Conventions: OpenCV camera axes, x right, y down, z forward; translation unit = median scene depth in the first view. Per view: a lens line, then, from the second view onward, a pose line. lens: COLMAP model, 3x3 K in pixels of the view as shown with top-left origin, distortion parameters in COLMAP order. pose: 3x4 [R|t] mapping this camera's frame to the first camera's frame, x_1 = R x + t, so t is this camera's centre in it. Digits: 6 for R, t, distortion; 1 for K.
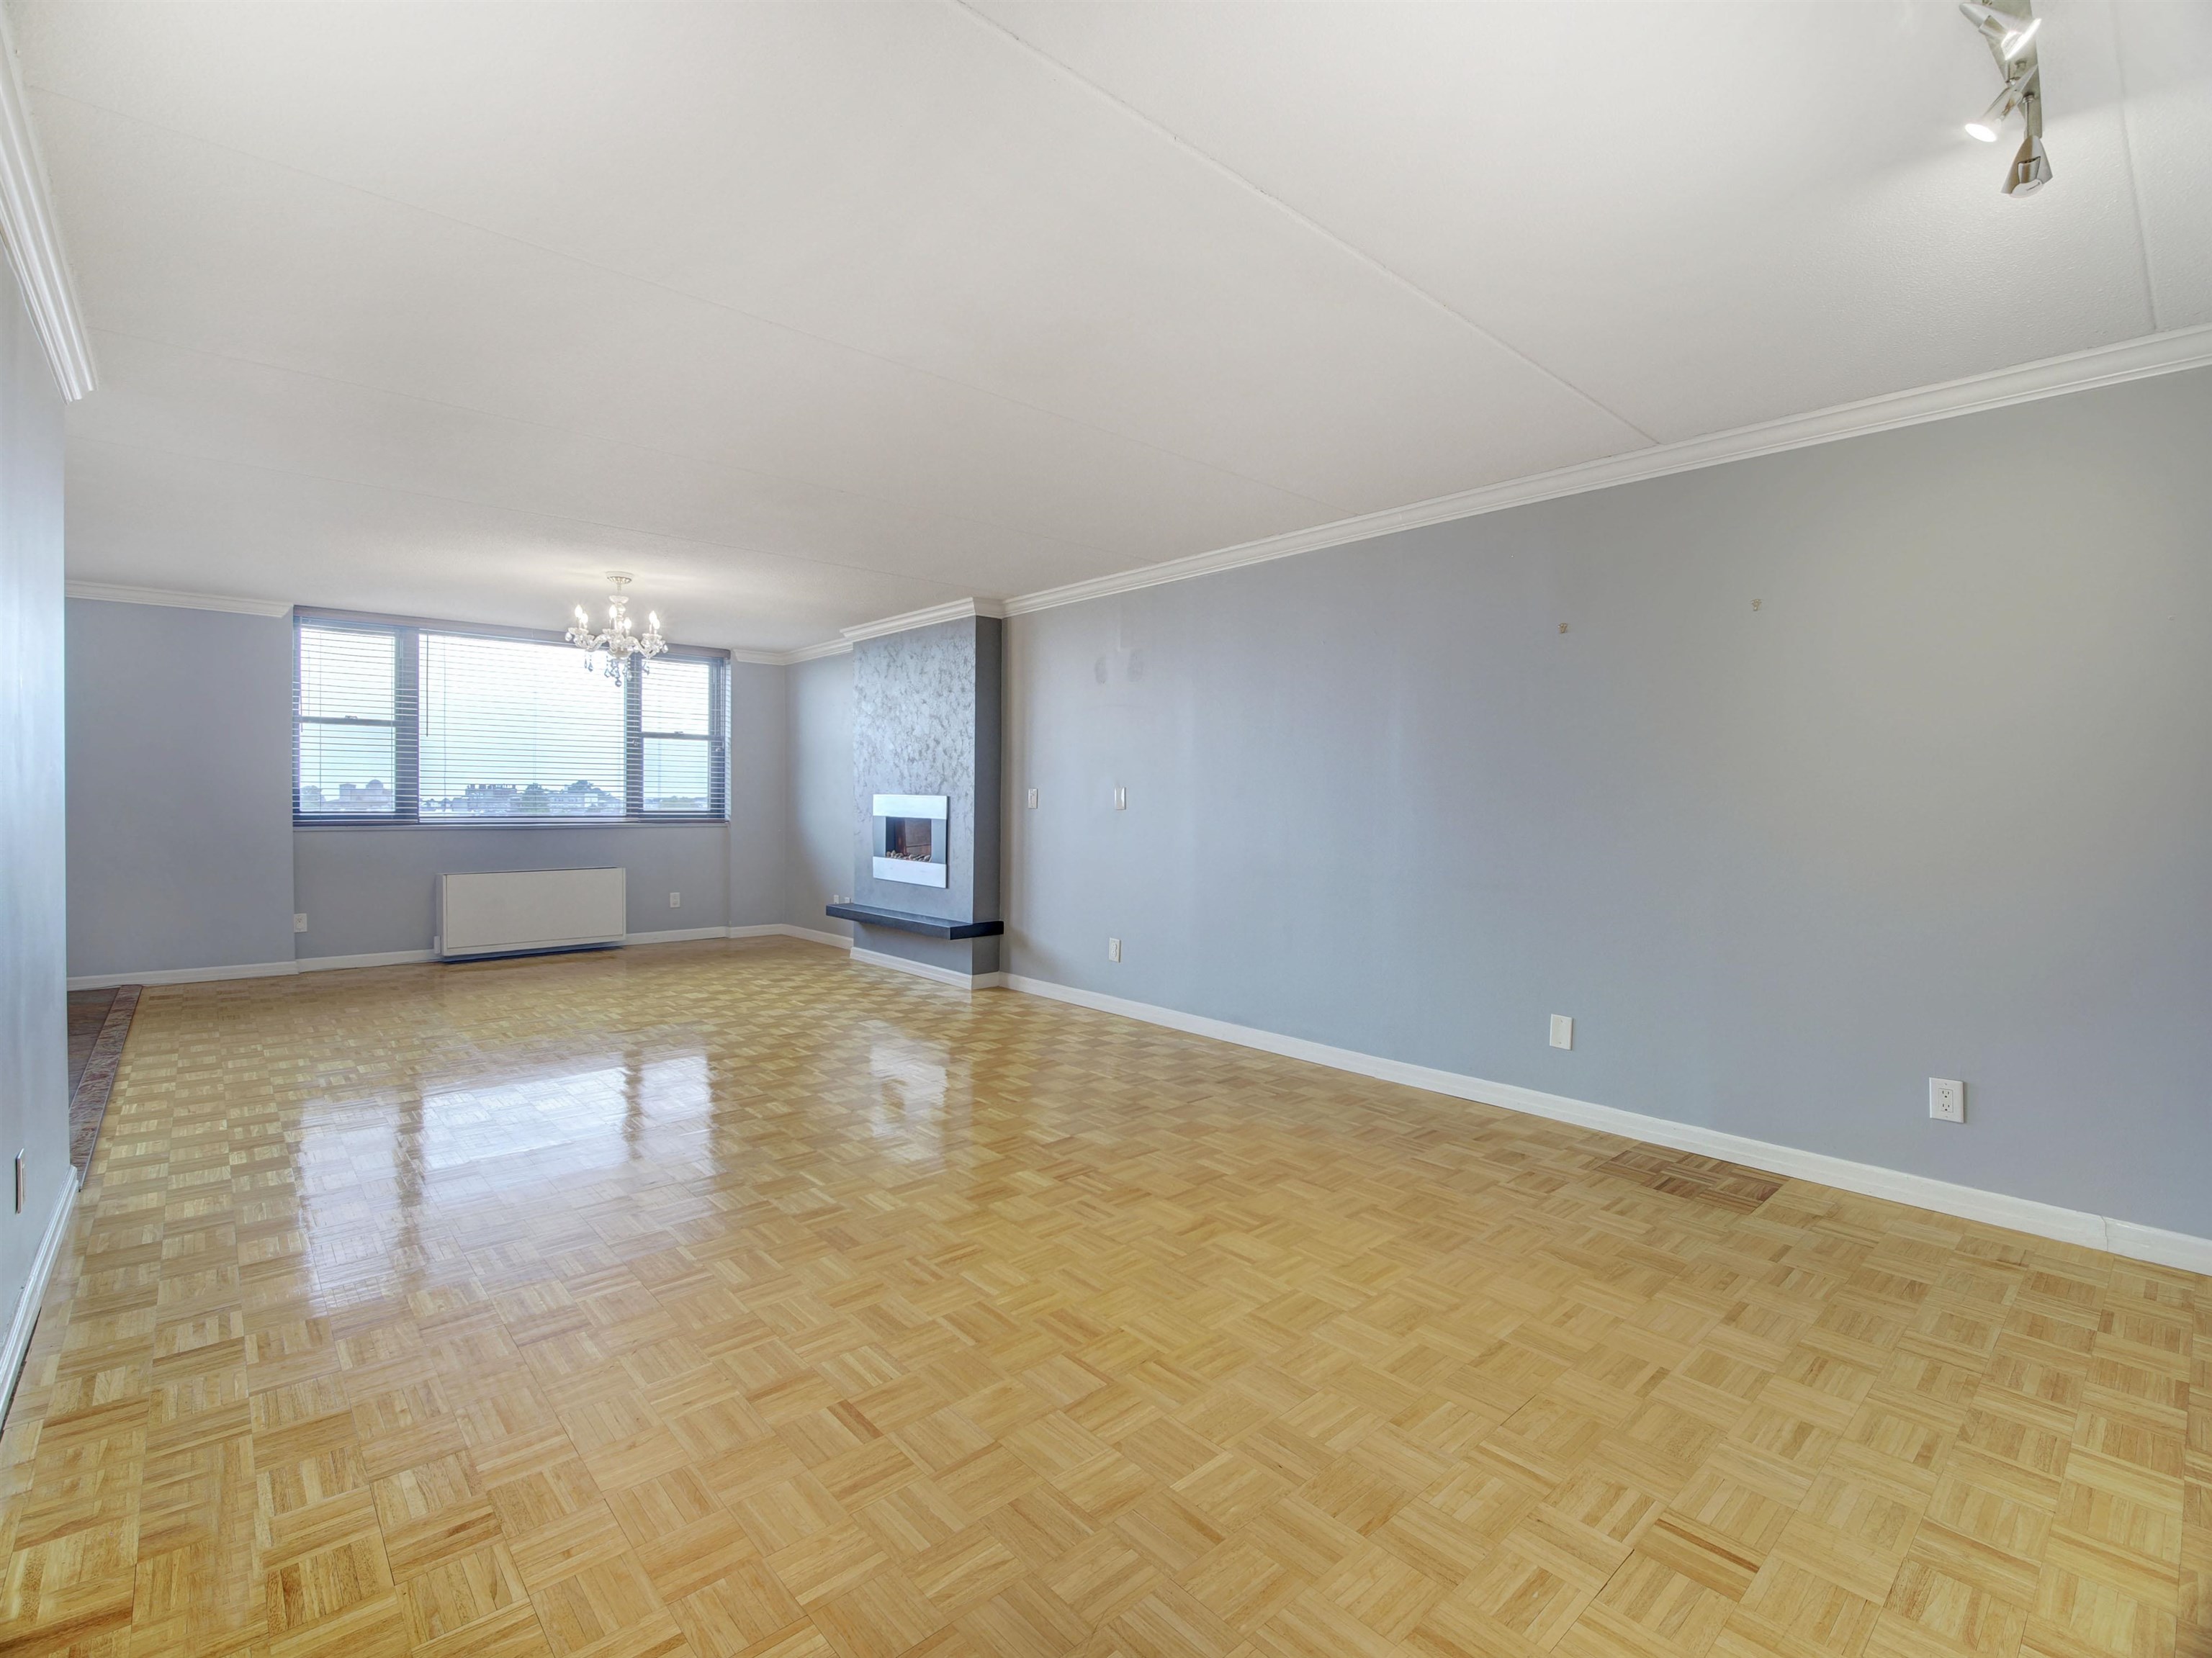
lens RADIAL K [[1022.8, 0, 1110.6], [0, 1022.8, 815.2], [0, 0, 1]] dist [-0.018382, -0.001151]
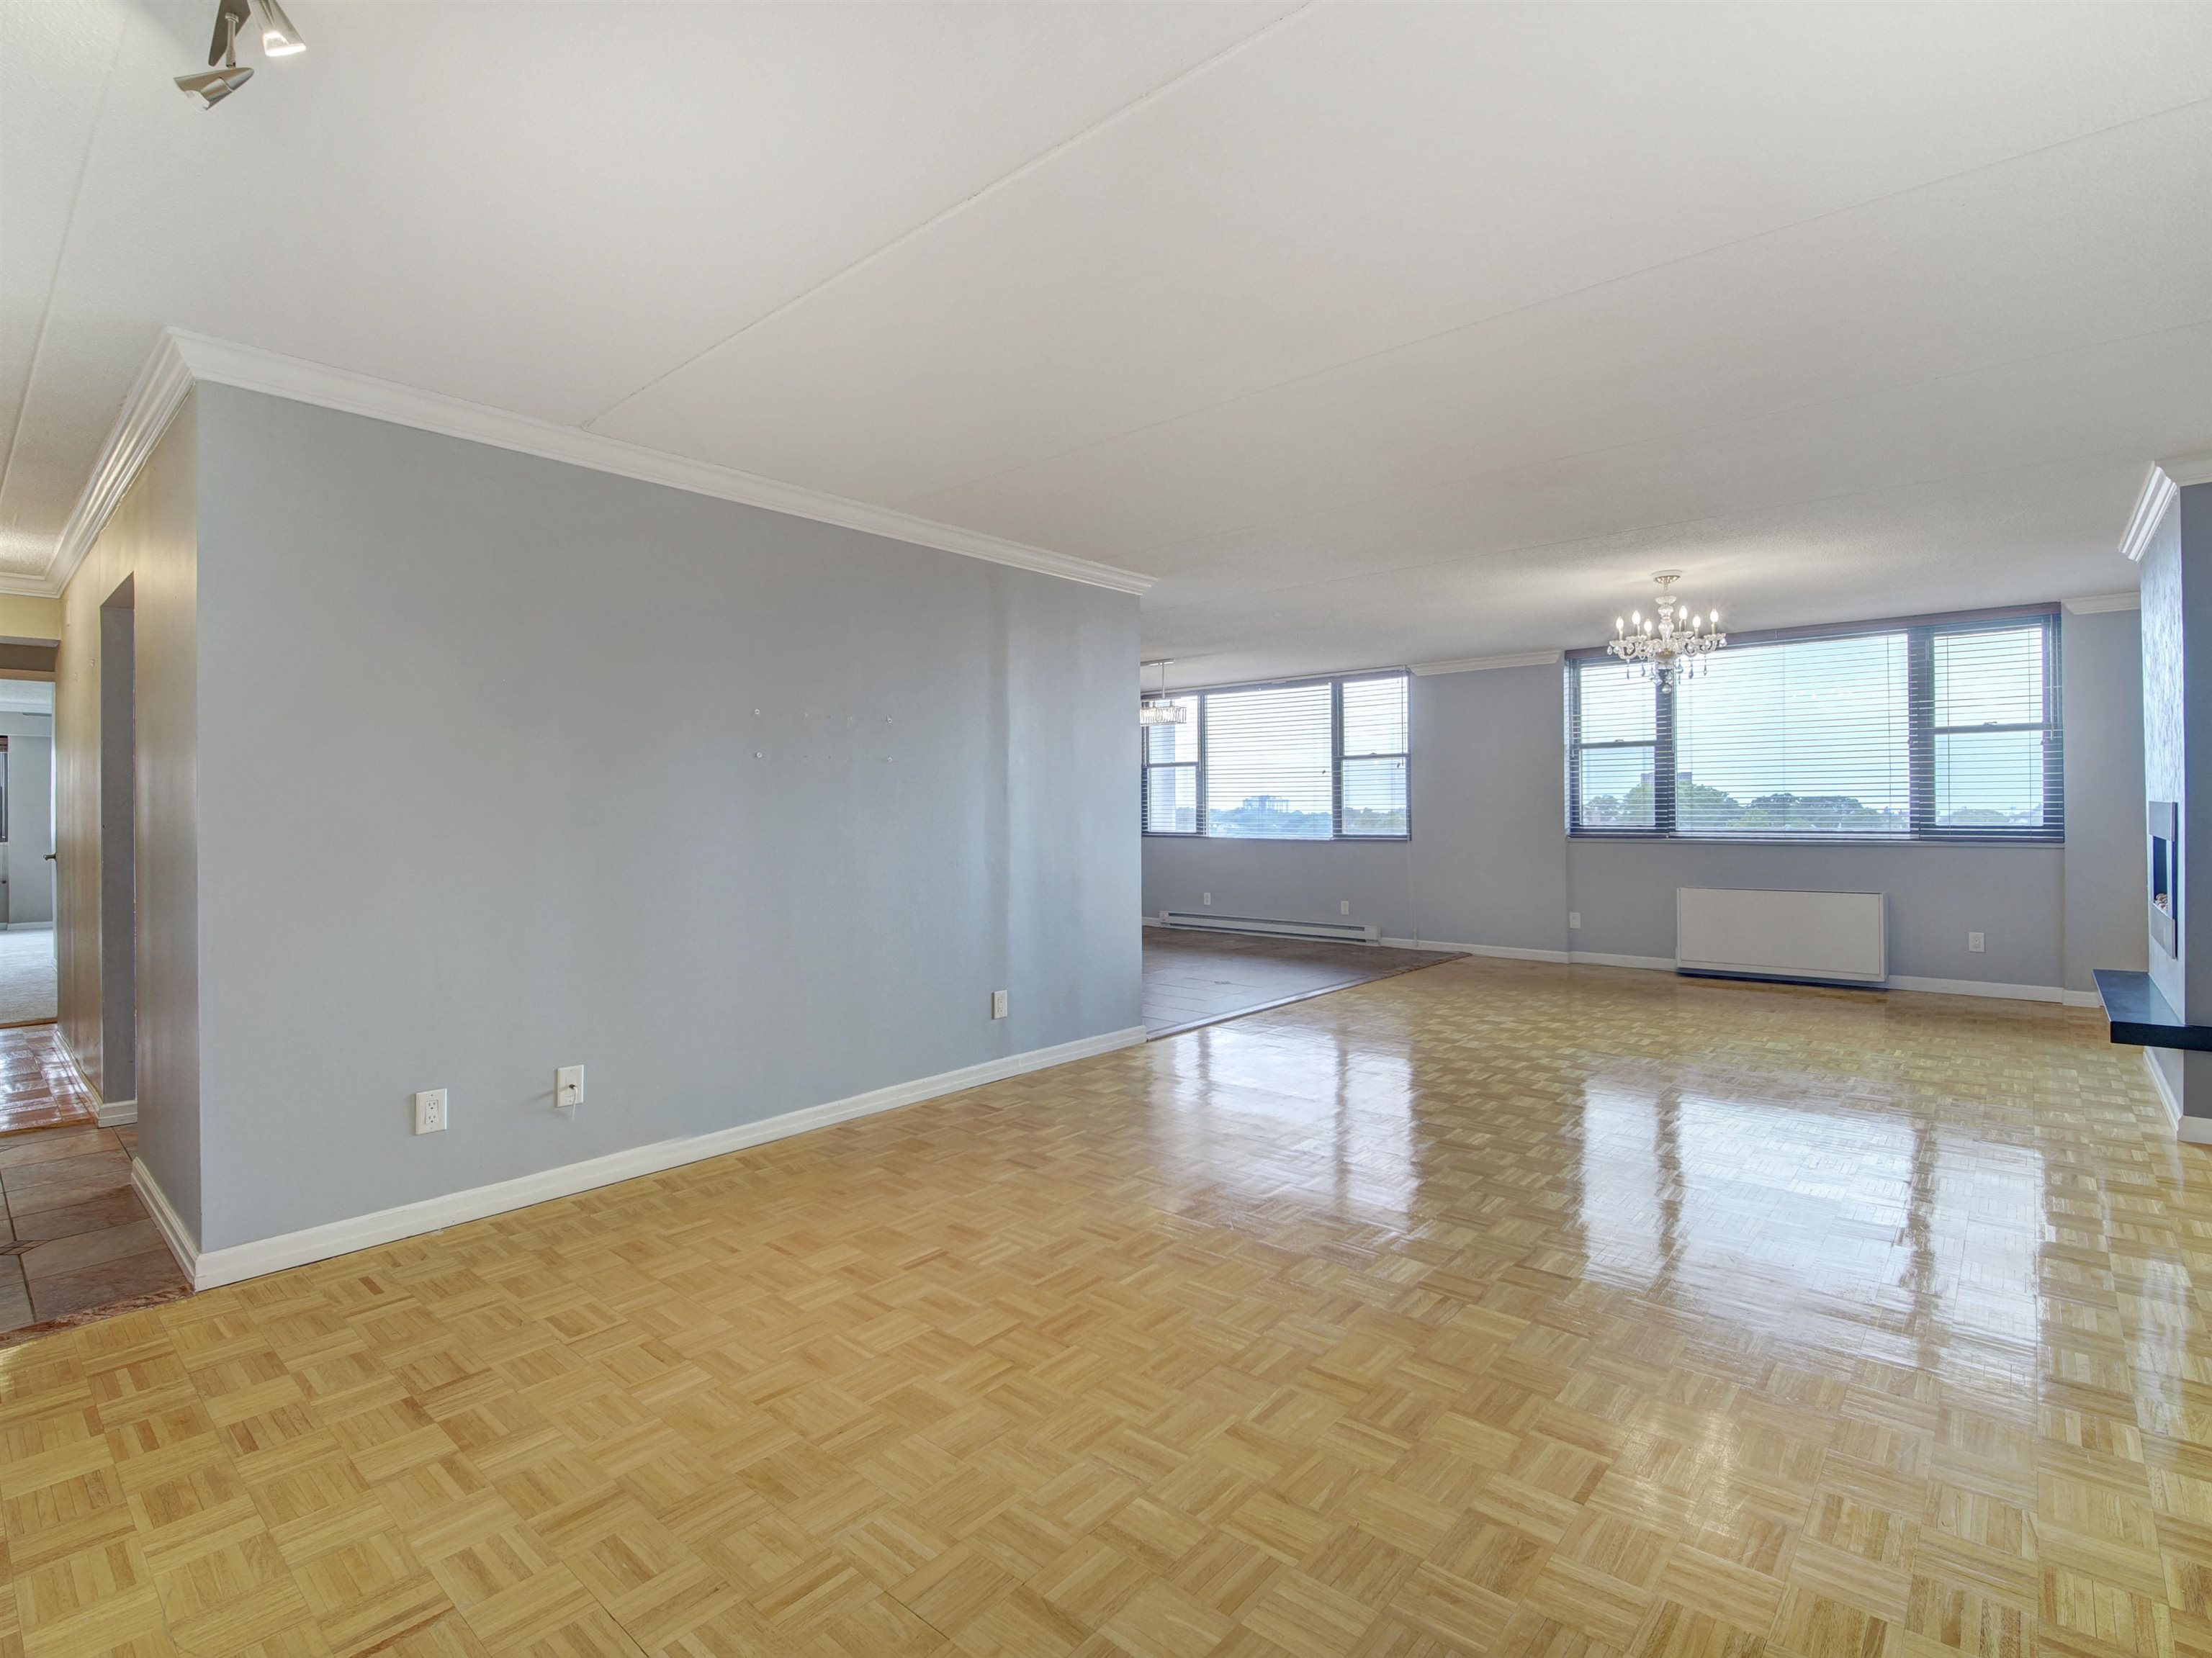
lens RADIAL K [[1071.4, 0, 1106.0], [0, 1071.4, 829.0], [0, 0, 1]] dist [-0.006661, -0.001136]
pose [[0.117632, 0.008017, -0.993025, 0.345598], [-0.006642, 0.999951, 0.007286, -0.004244], [0.993035, 0.005739, 0.117680, 0.296034]]
